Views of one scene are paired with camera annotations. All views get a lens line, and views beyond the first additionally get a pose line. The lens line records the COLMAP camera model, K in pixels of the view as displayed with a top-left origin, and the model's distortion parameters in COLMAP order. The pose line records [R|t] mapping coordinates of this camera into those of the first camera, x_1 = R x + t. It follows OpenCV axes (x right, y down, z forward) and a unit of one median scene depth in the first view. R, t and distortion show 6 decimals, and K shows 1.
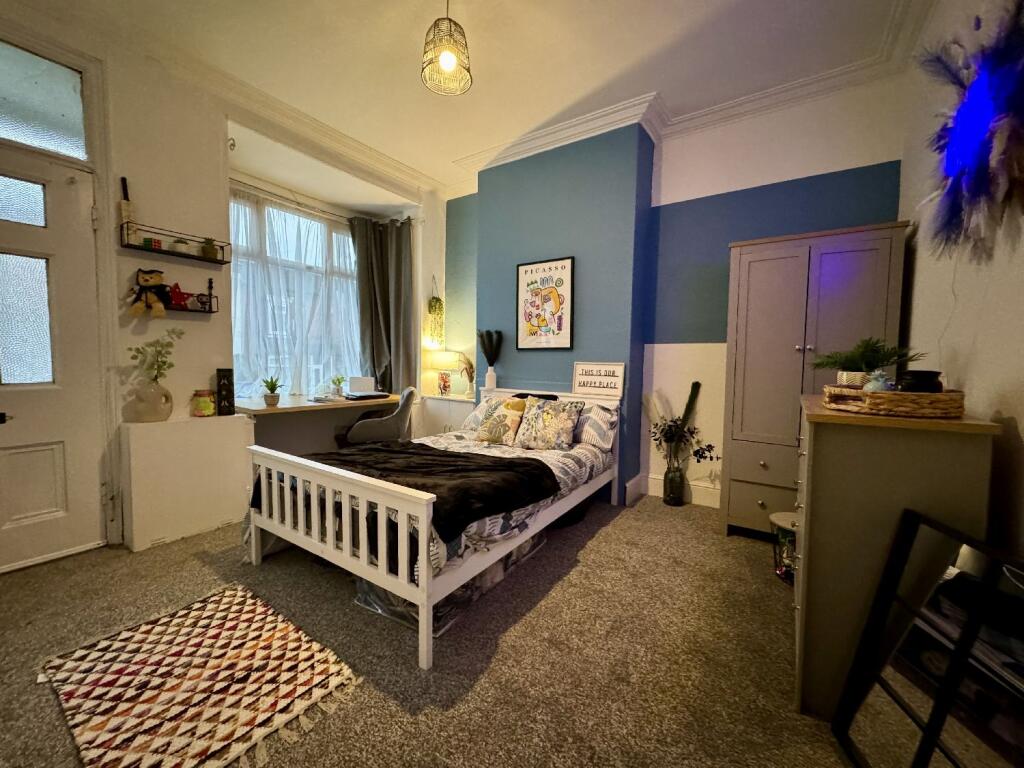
lens RADIAL K [[387.1, 0, 497.5], [0, 387.1, 384.3], [0, 0, 1]] dist [-0.000480, 0.000127]
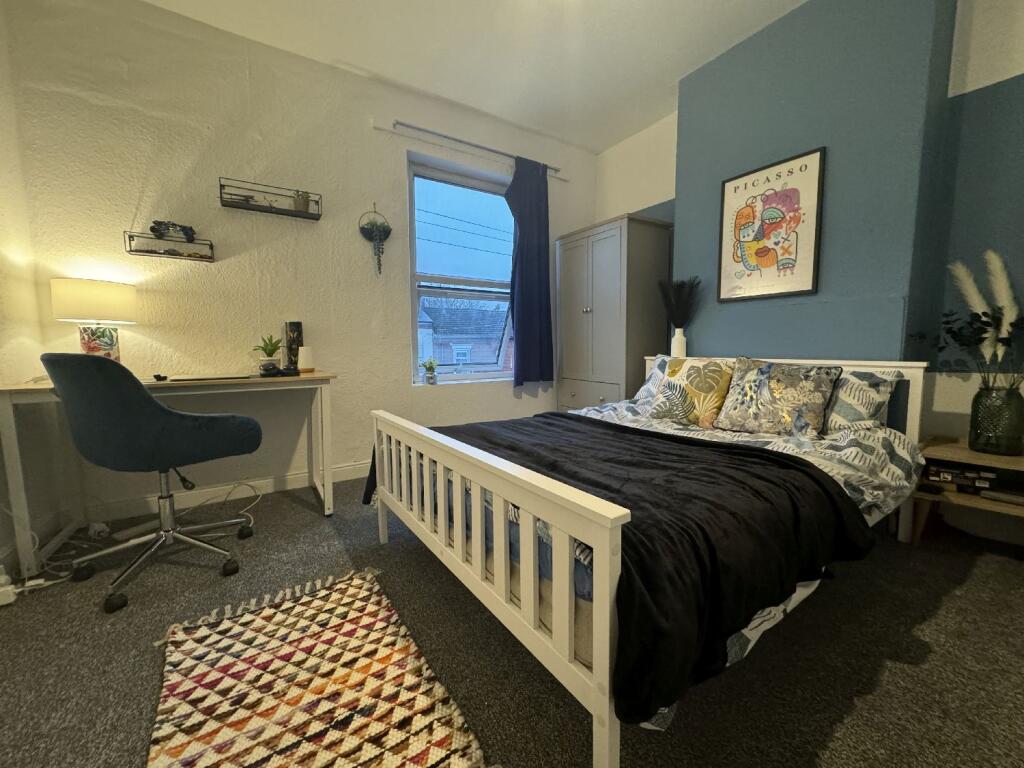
lens RADIAL K [[405.2, 0, 513.6], [0, 405.2, 382.4], [0, 0, 1]] dist [-0.000360, 0.000399]
pose [[0.939720, 0.014255, -0.341649, -0.055534], [-0.007321, 0.999740, 0.021574, 0.053733], [0.341868, -0.017773, 0.939580, 0.189685]]
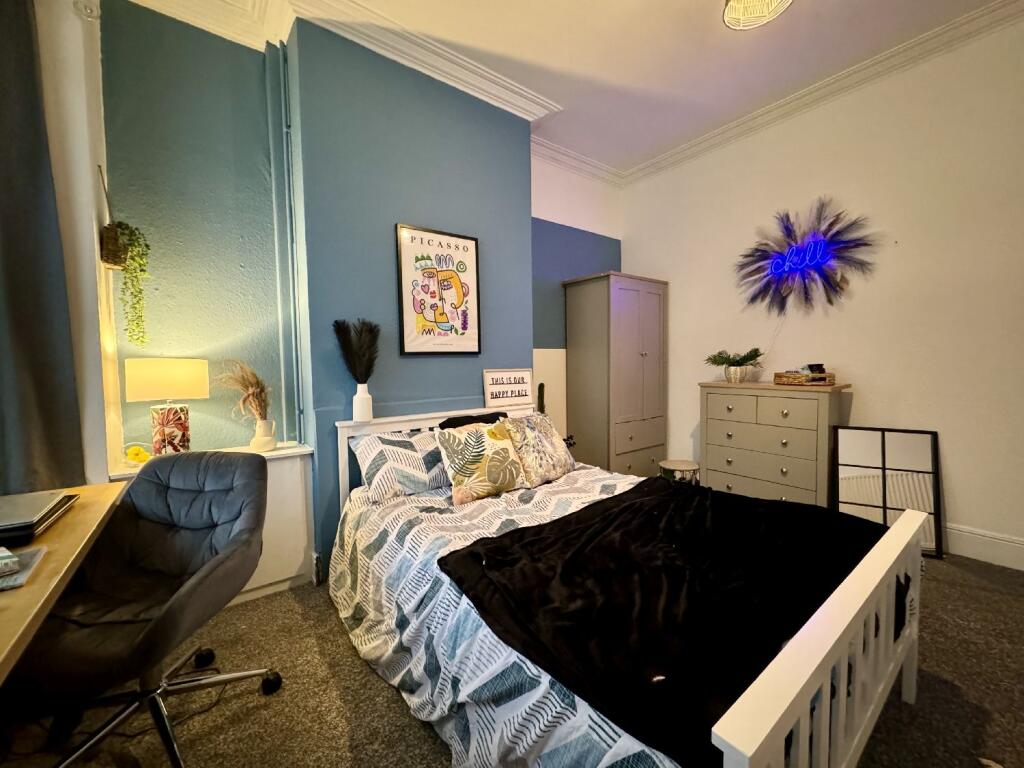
lens RADIAL K [[416.4, 0, 505.1], [0, 416.4, 387.9], [0, 0, 1]] dist [-0.000787, 0.000135]
pose [[0.307256, -0.077317, 0.948481, -0.659359], [0.084757, 0.994956, 0.053649, -0.066241], [-0.947845, 0.063906, 0.312260, 0.724881]]
